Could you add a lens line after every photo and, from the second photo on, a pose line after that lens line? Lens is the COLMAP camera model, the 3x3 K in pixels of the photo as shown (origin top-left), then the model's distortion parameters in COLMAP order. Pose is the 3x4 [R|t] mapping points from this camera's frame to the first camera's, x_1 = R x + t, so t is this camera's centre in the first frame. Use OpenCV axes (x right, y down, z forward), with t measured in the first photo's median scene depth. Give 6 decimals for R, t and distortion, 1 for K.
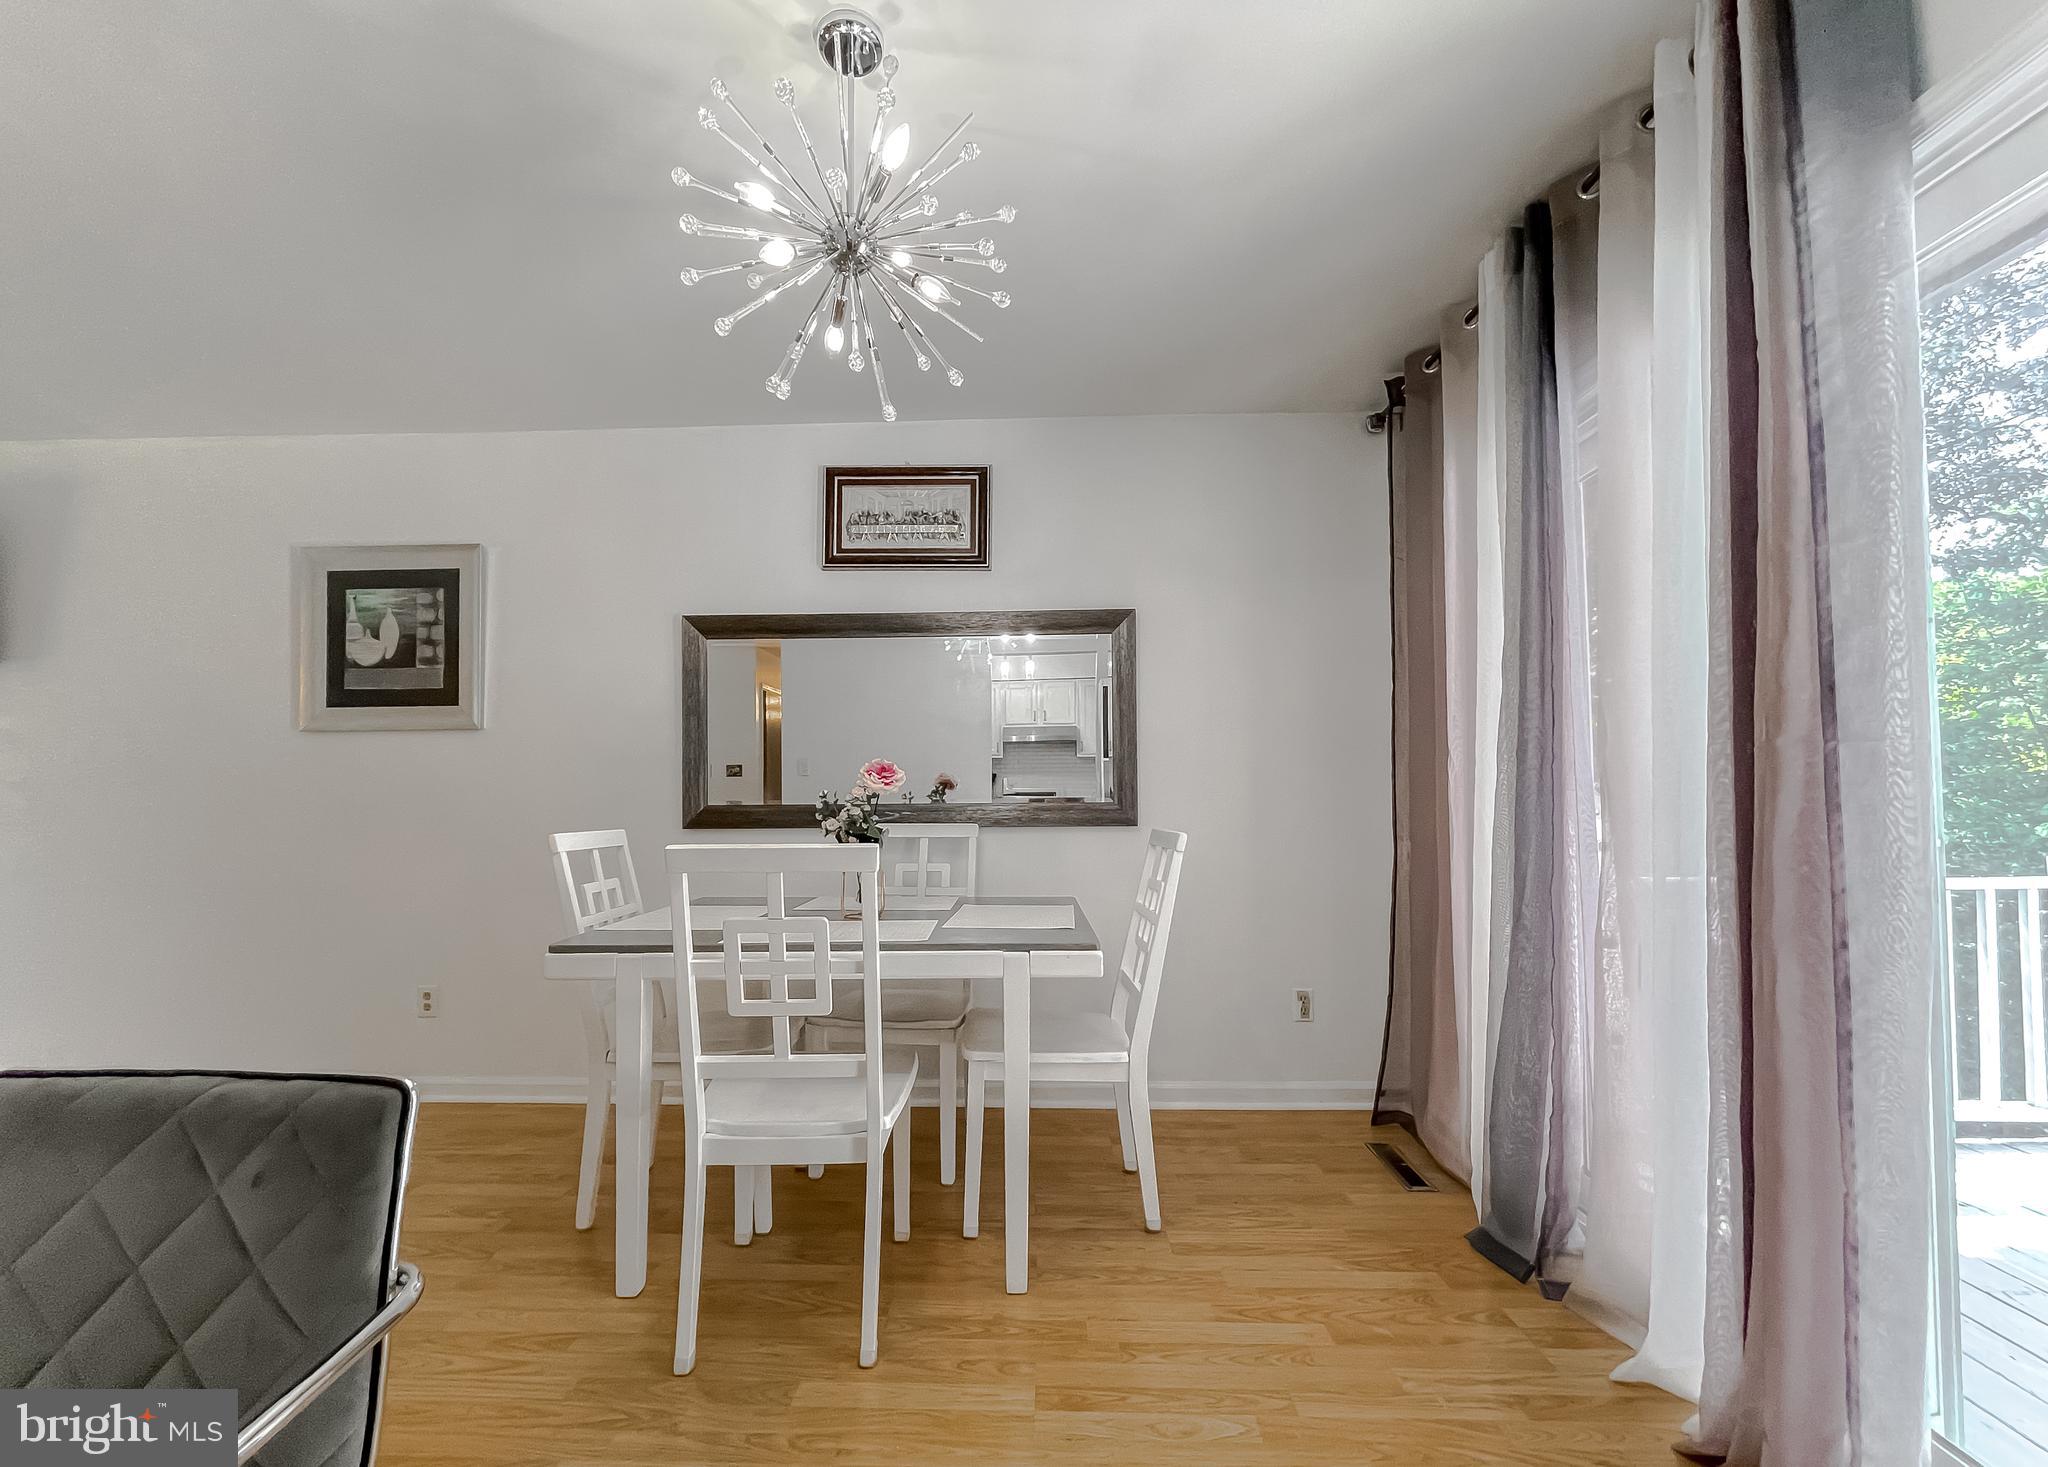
lens RADIAL K [[845.5, 0, 1021.2], [0, 845.5, 774.1], [0, 0, 1]] dist [-0.001732, -0.000255]
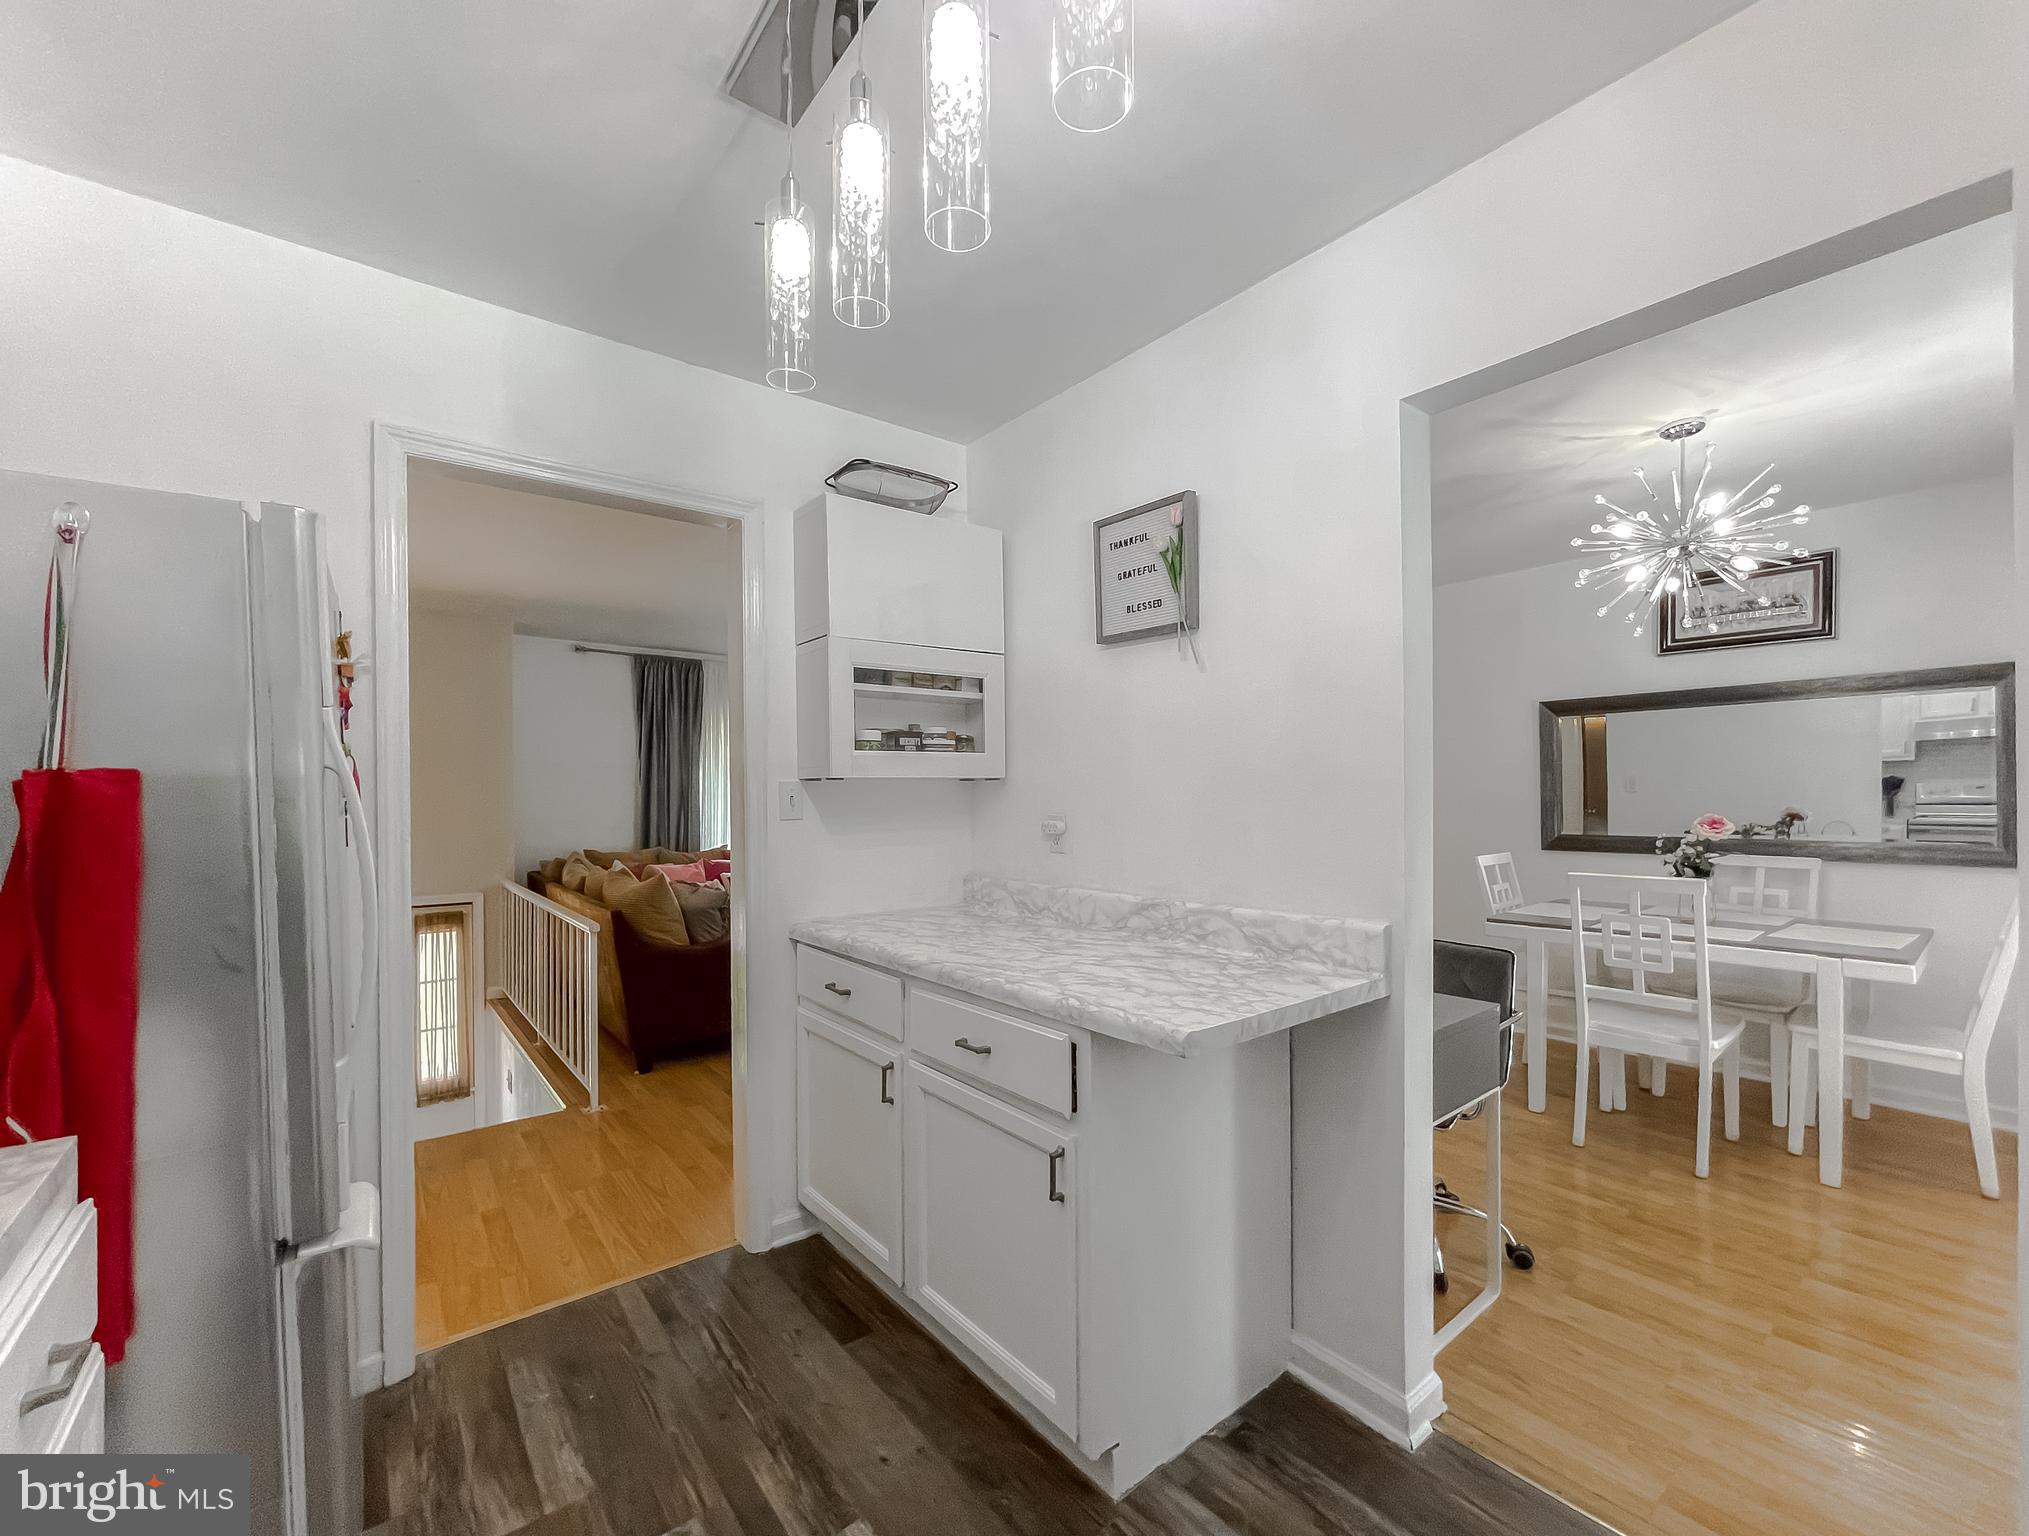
lens RADIAL K [[838.6, 0, 1017.3], [0, 838.6, 794.2], [0, 0, 1]] dist [0.010017, -0.000502]
pose [[0.645480, 0.002360, -0.763774, 0.168128], [0.030146, 0.999137, 0.028564, -0.131827], [0.763182, -0.041462, 0.644852, -0.828991]]
